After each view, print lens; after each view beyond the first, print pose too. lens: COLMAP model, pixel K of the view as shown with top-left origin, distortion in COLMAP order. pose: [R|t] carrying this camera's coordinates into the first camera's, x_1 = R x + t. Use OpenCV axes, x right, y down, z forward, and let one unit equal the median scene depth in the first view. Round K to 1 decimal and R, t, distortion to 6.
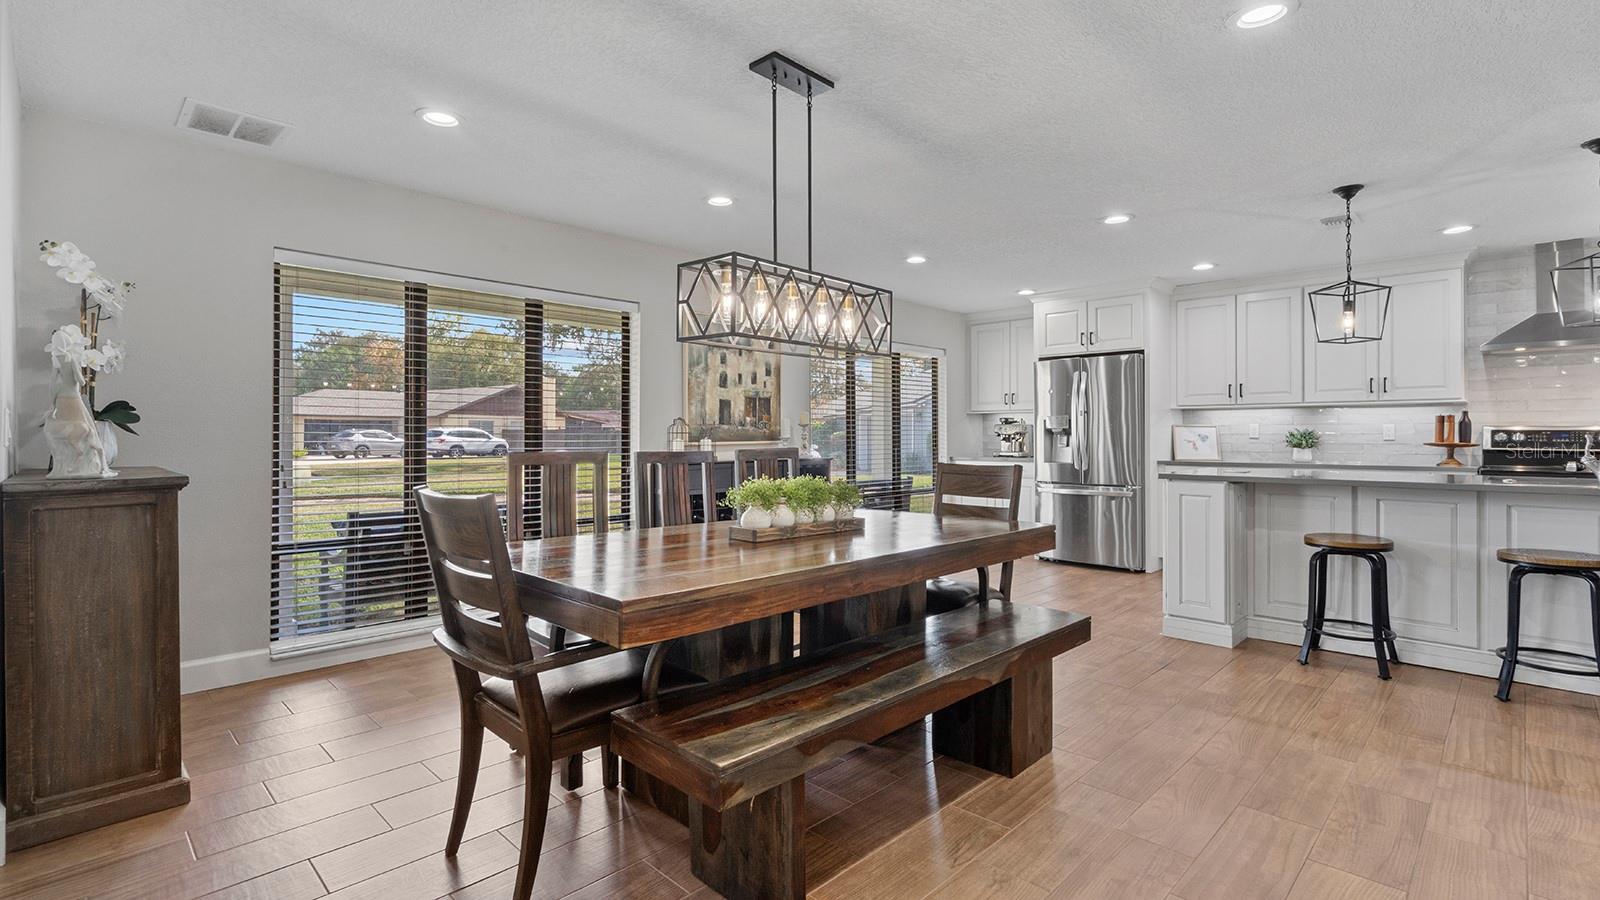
lens RADIAL K [[728.3, 0, 819.1], [0, 728.3, 428.6], [0, 0, 1]] dist [0.001658, -0.000564]
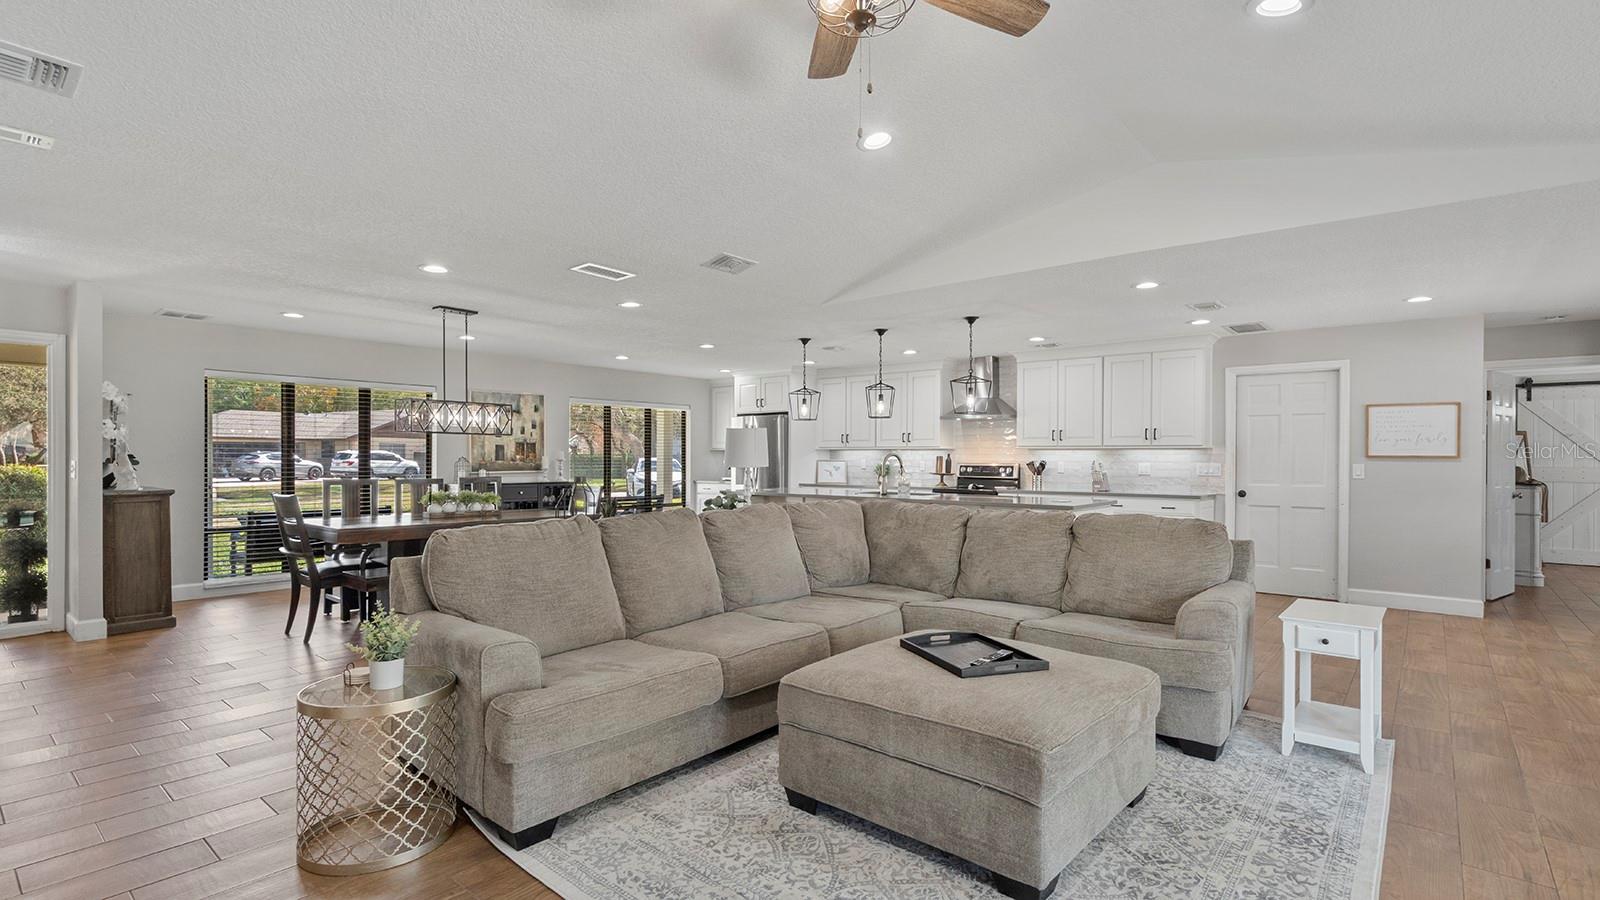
lens RADIAL K [[728.3, 0, 807.8], [0, 728.3, 455.2], [0, 0, 1]] dist [0.001658, -0.000564]
pose [[0.997115, 0.003146, 0.075838, 0.431293], [-0.003586, 0.999978, 0.005662, -0.029201], [-0.075819, -0.005918, 0.997104, -0.649984]]
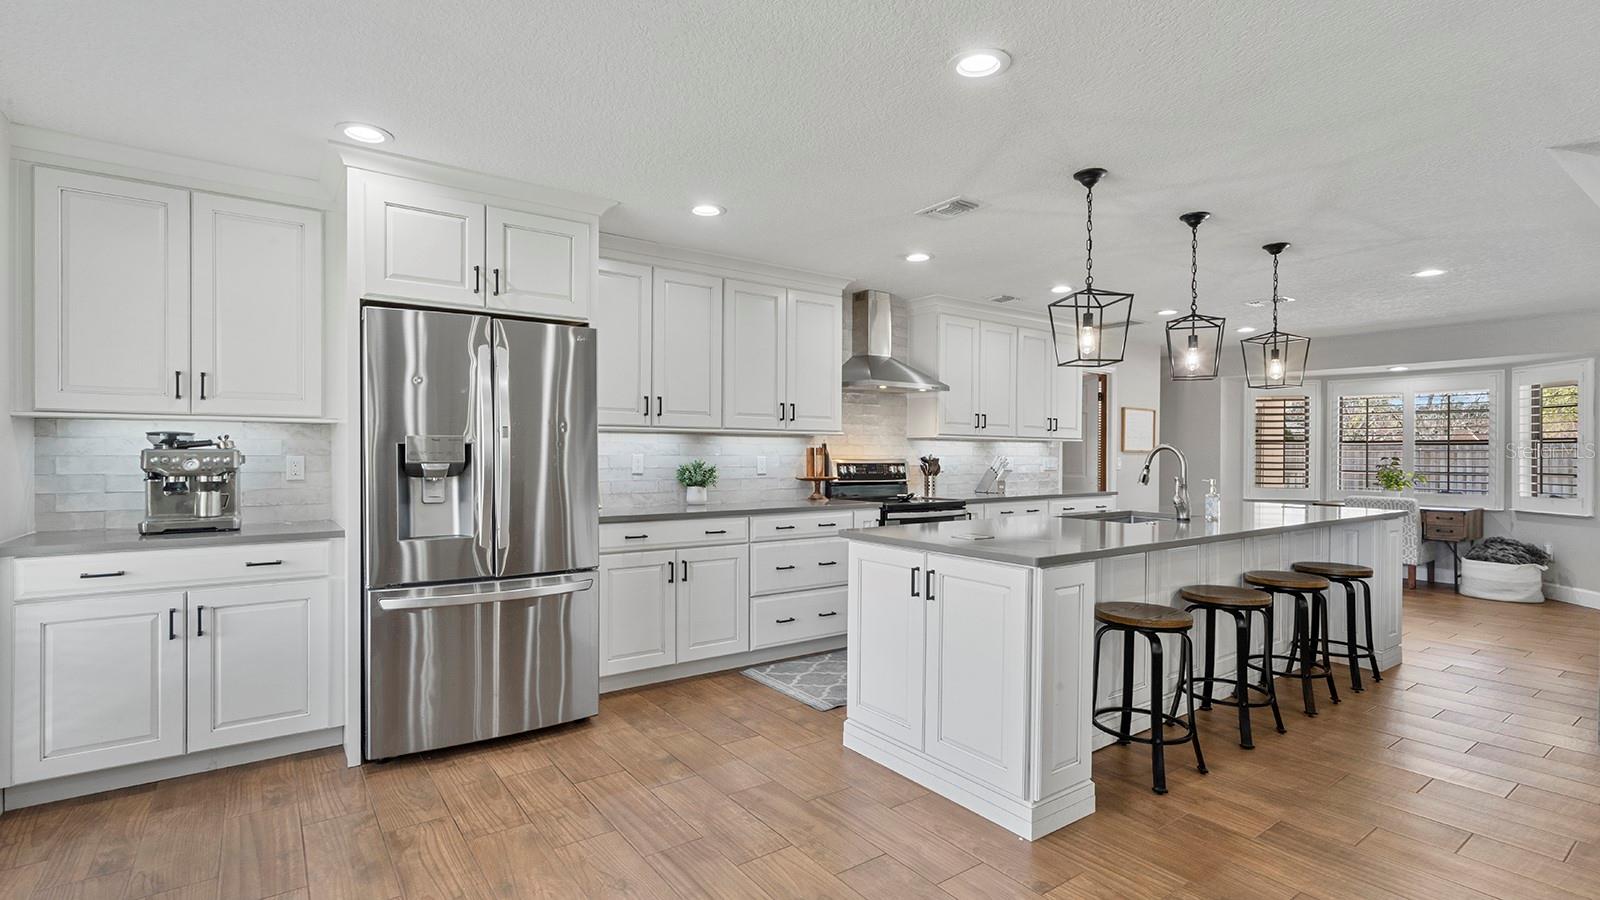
lens RADIAL K [[728.3, 0, 768.0], [0, 728.3, 462.0], [0, 0, 1]] dist [0.001658, -0.000564]
pose [[0.196231, -0.011984, 0.980484, -0.096742], [-0.014038, 0.999789, 0.015029, -0.013324], [-0.980457, -0.016713, 0.196021, 0.877344]]
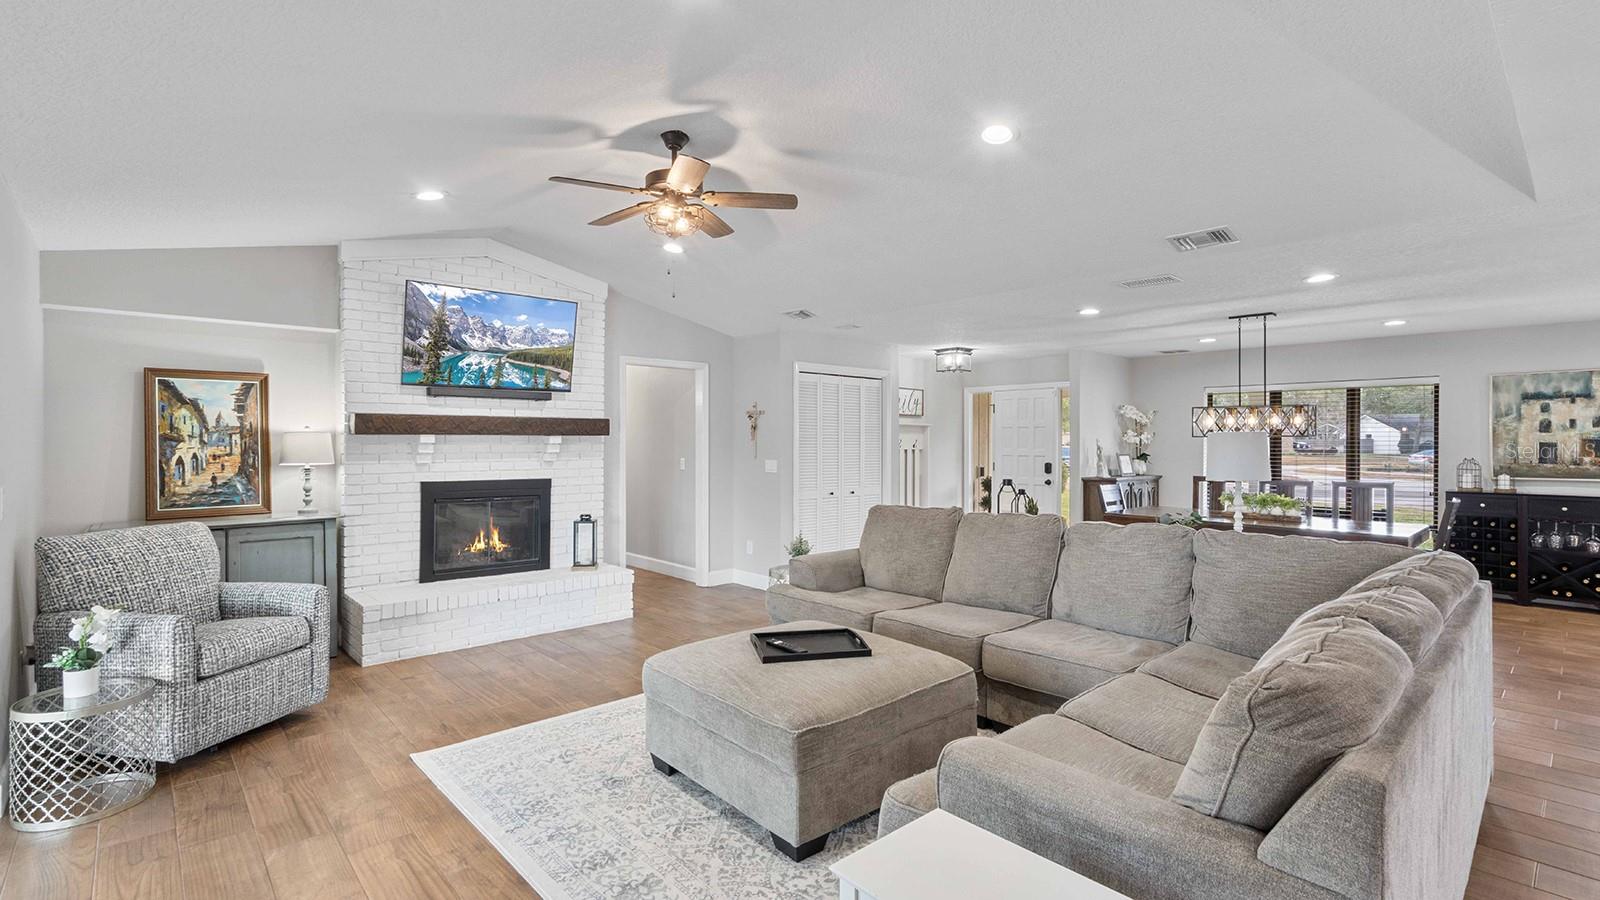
lens RADIAL K [[728.3, 0, 780.9], [0, 728.3, 444.7], [0, 0, 1]] dist [0.001658, -0.000564]
pose [[-0.070633, 0.004171, -0.997494, 1.170272], [0.007756, 0.999963, 0.003632, -0.051474], [0.997472, -0.007480, -0.070663, -0.160921]]
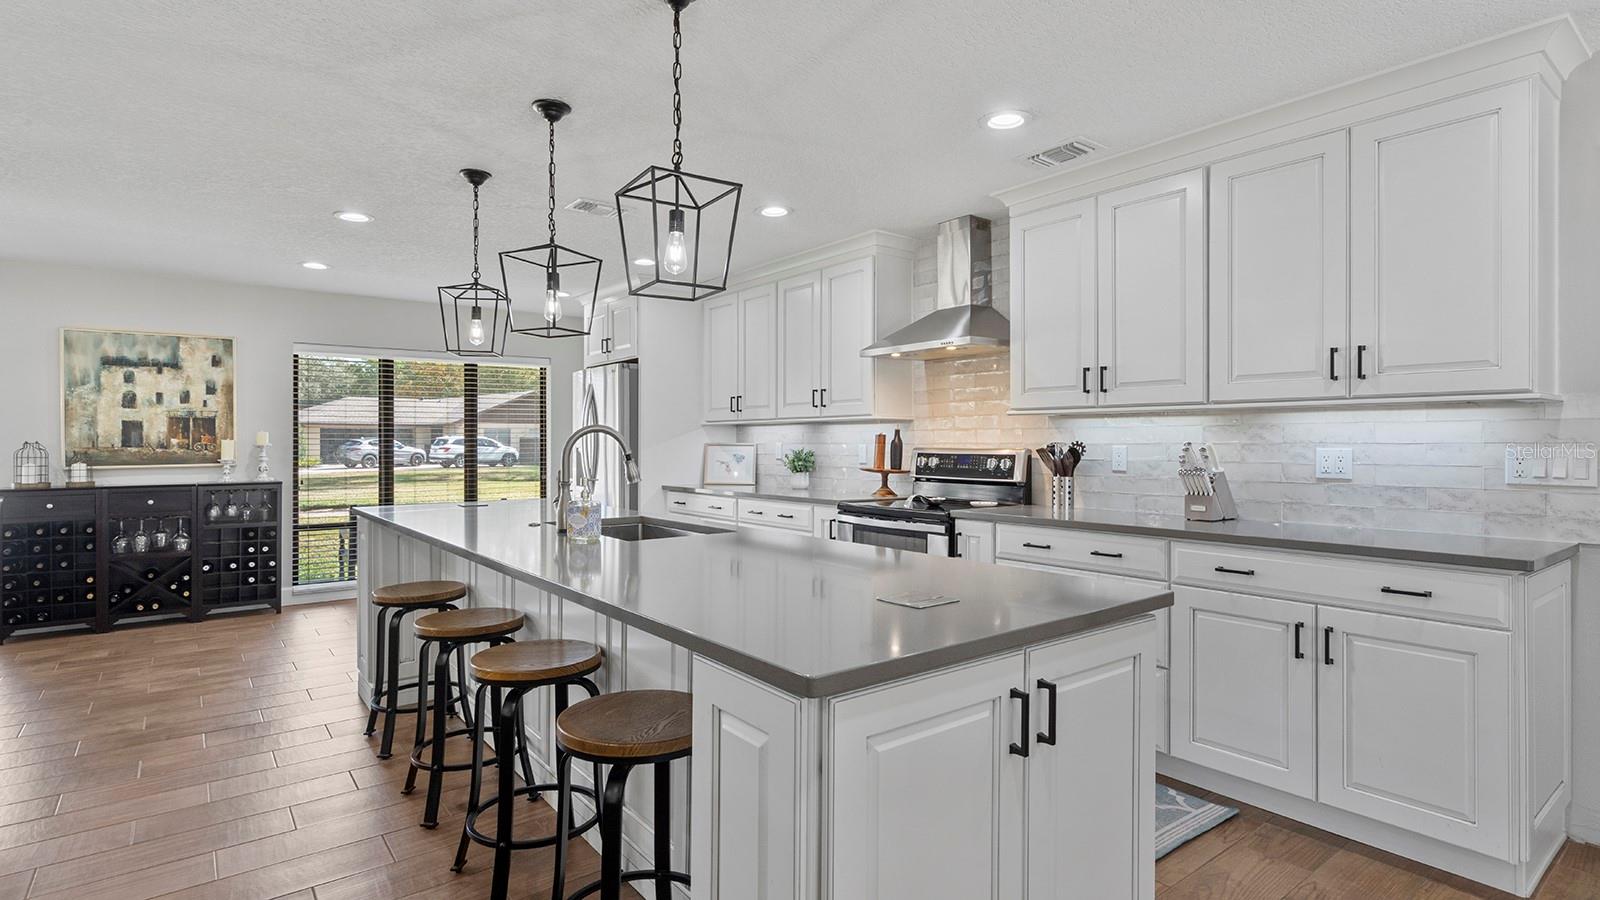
lens RADIAL K [[789.2, 0, 798.8], [0, 789.2, 435.9], [0, 0, 1]] dist [0.005906, -0.000151]
pose [[0.990242, -0.003732, -0.139307, 0.894894], [0.004049, 0.999990, 0.001986, -0.019064], [0.139299, -0.002531, 0.990247, 0.105836]]
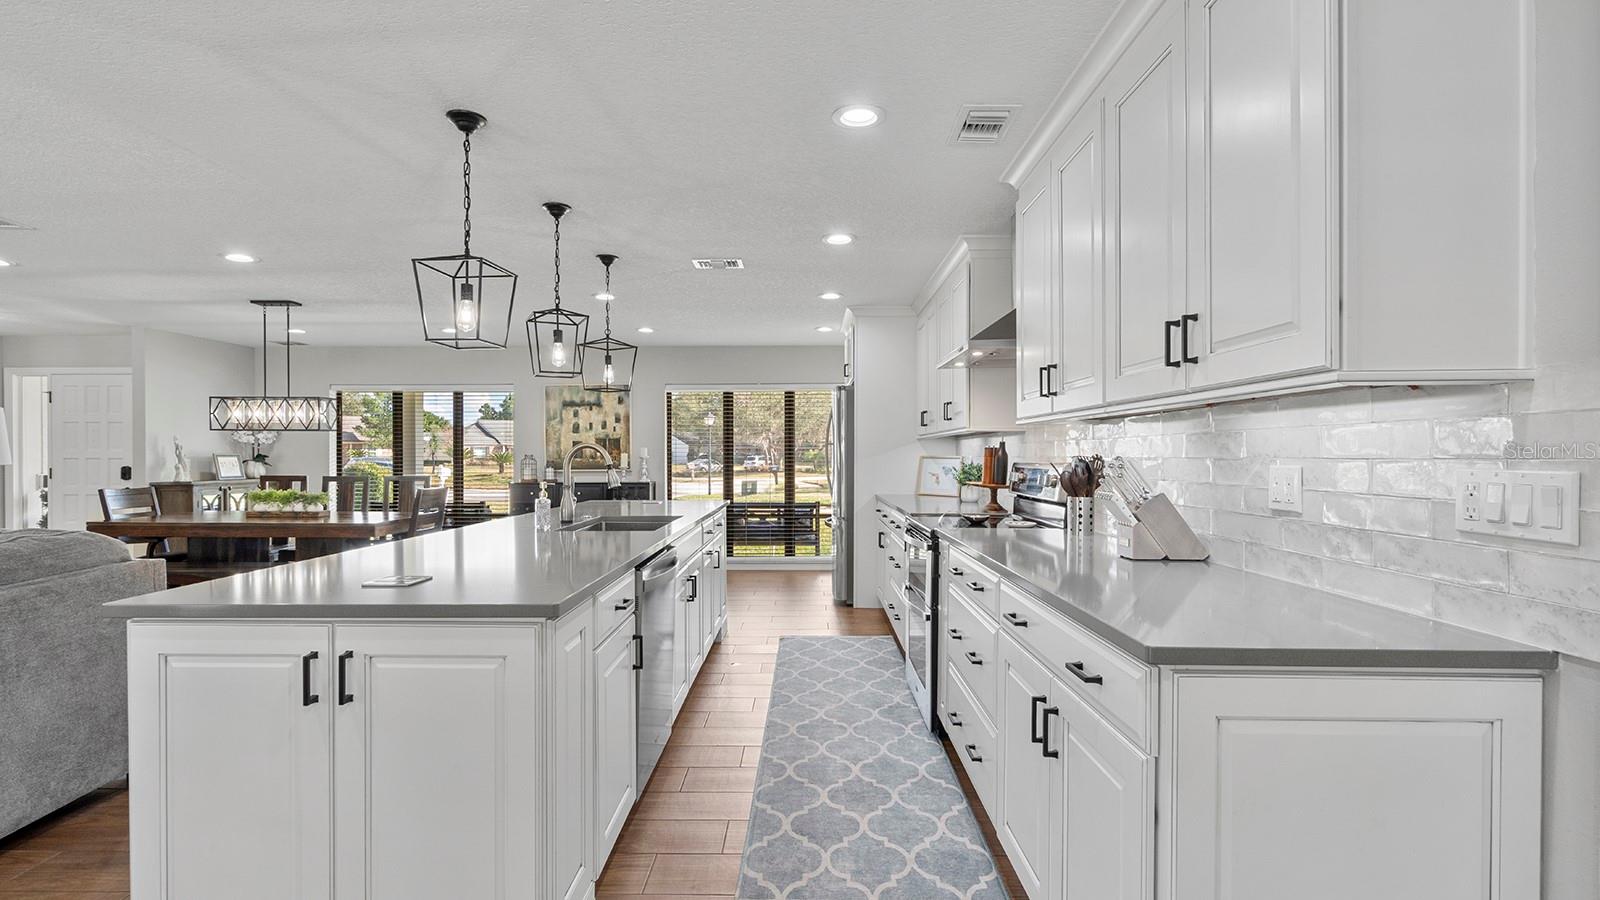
lens RADIAL K [[728.3, 0, 796.5], [0, 728.3, 453.6], [0, 0, 1]] dist [0.001658, -0.000564]
pose [[0.688794, -0.003274, -0.724950, 1.288982], [0.009340, 0.999947, 0.004358, -0.016982], [0.724897, -0.009773, 0.688788, 0.310063]]
